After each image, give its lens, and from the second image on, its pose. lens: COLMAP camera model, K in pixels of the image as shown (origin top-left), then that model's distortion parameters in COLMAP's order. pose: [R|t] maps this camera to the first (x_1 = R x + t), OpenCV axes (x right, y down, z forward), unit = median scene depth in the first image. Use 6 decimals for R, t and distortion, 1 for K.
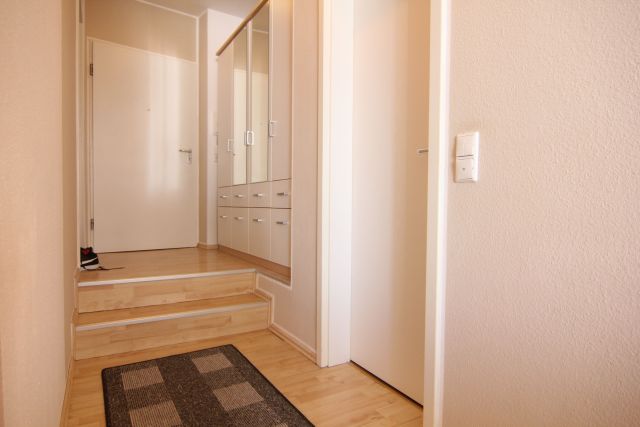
lens RADIAL K [[372.4, 0, 323.8], [0, 372.4, 213.3], [0, 0, 1]] dist [-0.023466, -0.001664]
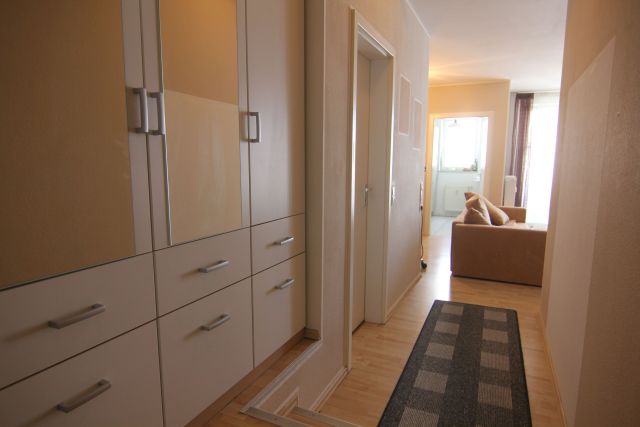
lens RADIAL K [[372.4, 0, 323.8], [0, 372.4, 213.3], [0, 0, 1]] dist [-0.023466, -0.001664]
pose [[-0.534545, -0.128595, 0.835299, -1.025689], [0.017906, 0.986411, 0.163317, -0.309742], [-0.844950, 0.102257, -0.524979, 1.906837]]
